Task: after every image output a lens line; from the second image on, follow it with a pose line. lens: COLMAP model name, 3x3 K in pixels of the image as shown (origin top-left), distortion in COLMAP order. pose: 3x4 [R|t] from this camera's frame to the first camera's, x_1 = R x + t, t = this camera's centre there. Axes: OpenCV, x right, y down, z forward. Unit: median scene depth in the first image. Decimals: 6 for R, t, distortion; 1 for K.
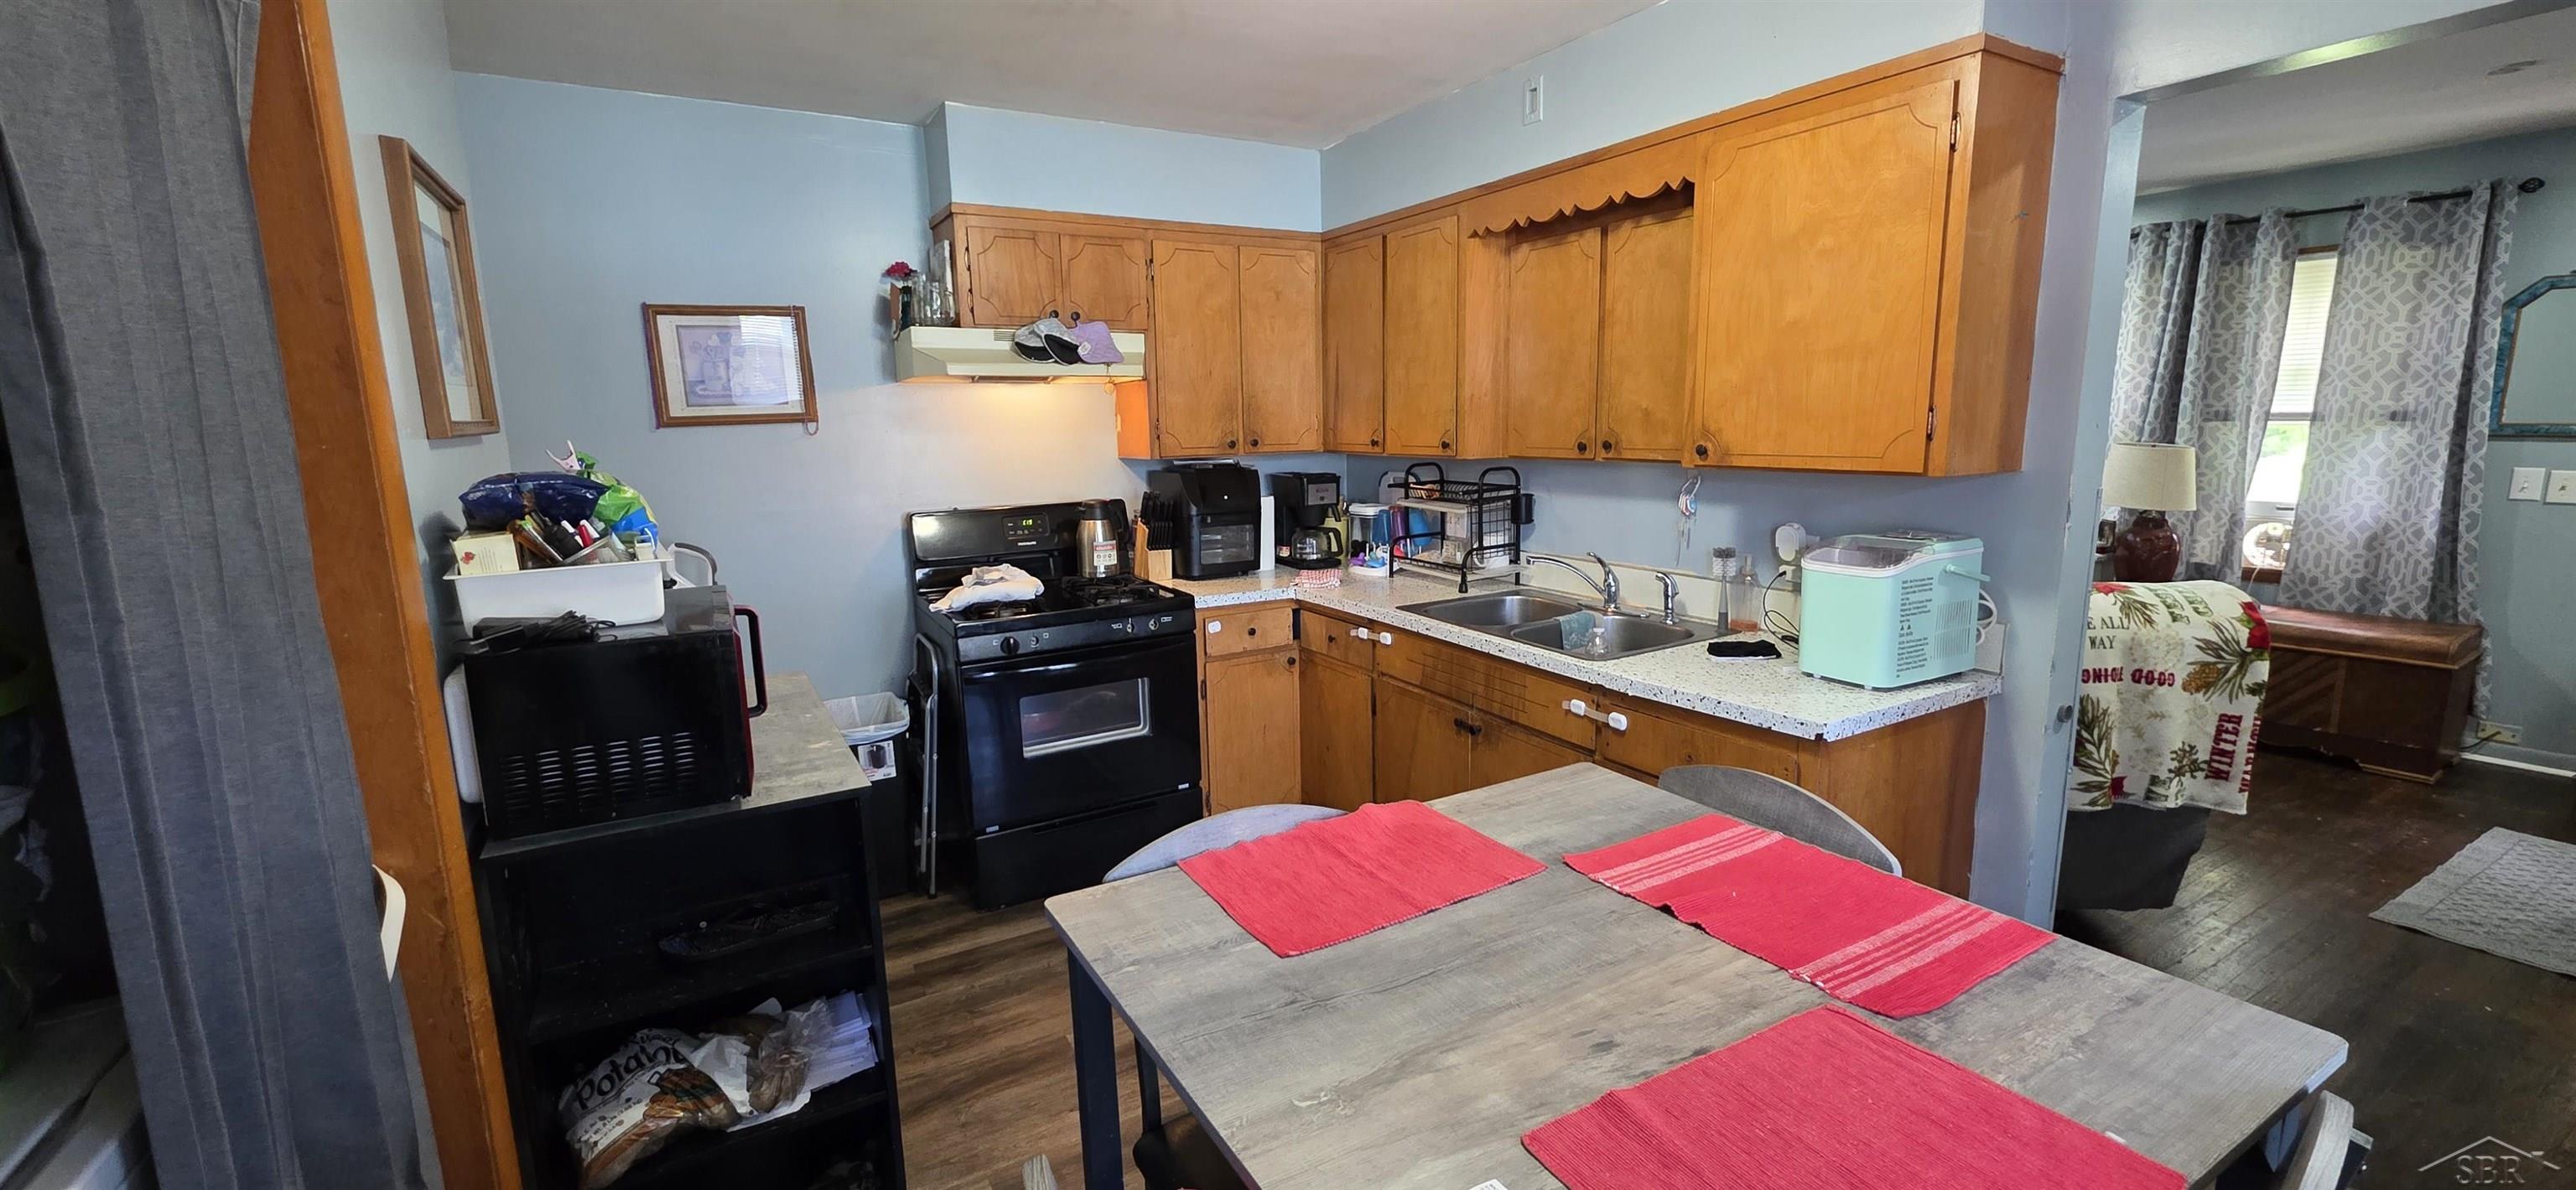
lens RADIAL K [[1027.3, 0, 1289.7], [0, 1027.3, 590.3], [0, 0, 1]] dist [0.001351, 0.000347]
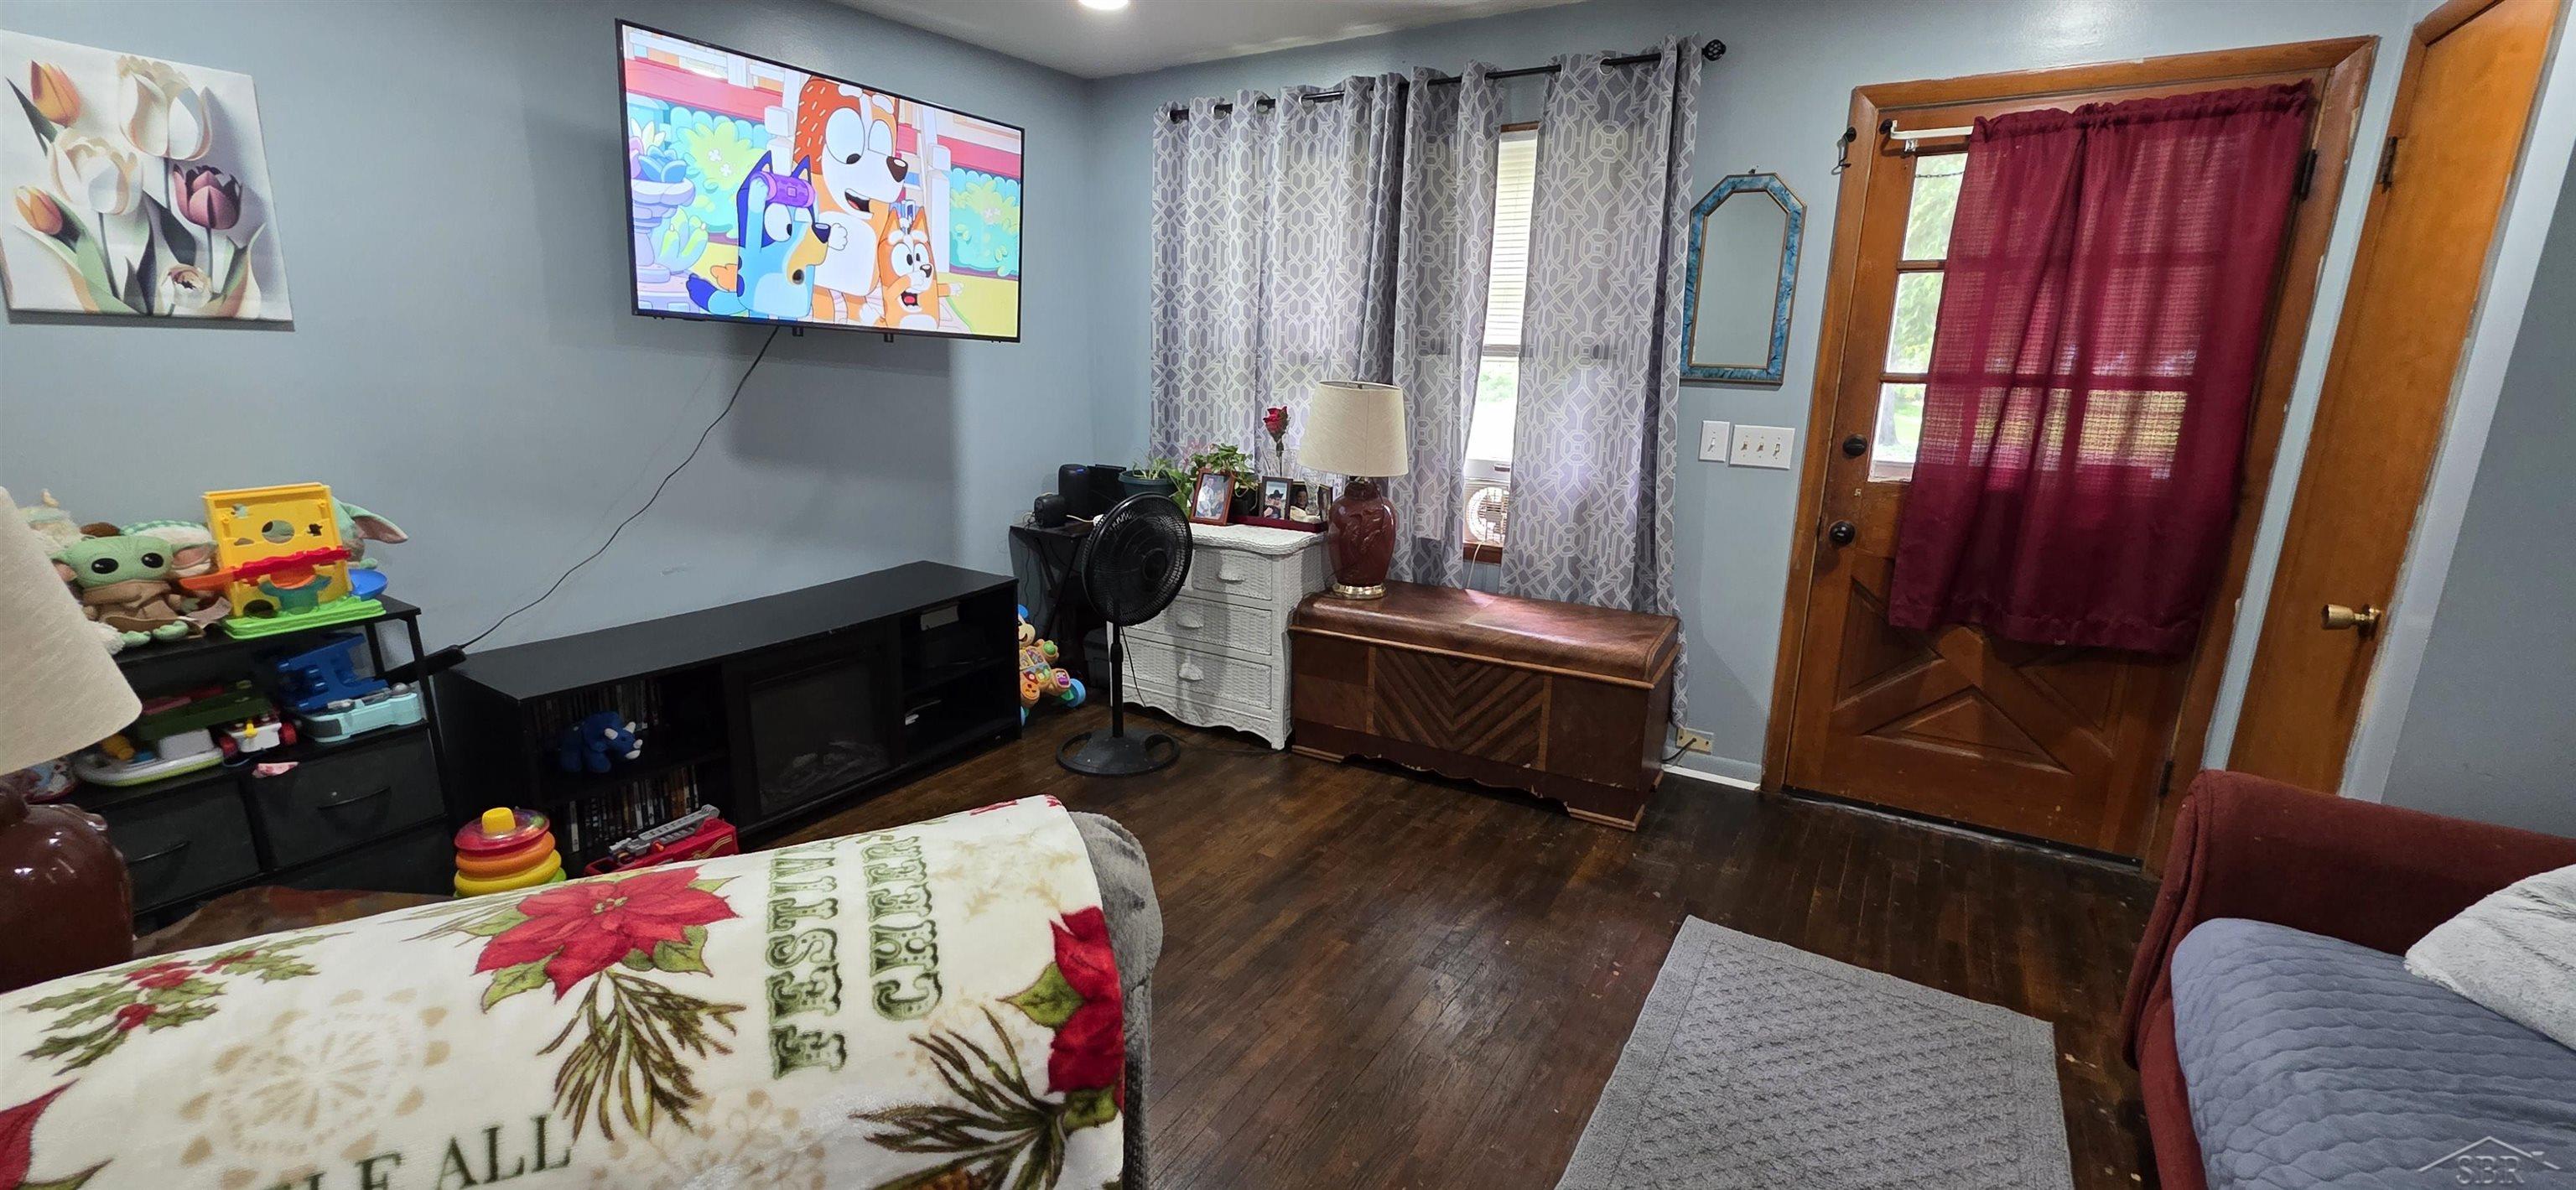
lens RADIAL K [[1027.3, 0, 1278.1], [0, 1027.3, 590.1], [0, 0, 1]] dist [0.001351, 0.000347]
pose [[0.890558, -0.076149, 0.448450, 0.488327], [0.044330, 0.995724, 0.081047, -0.062563], [-0.452704, -0.052297, 0.890126, 0.400744]]
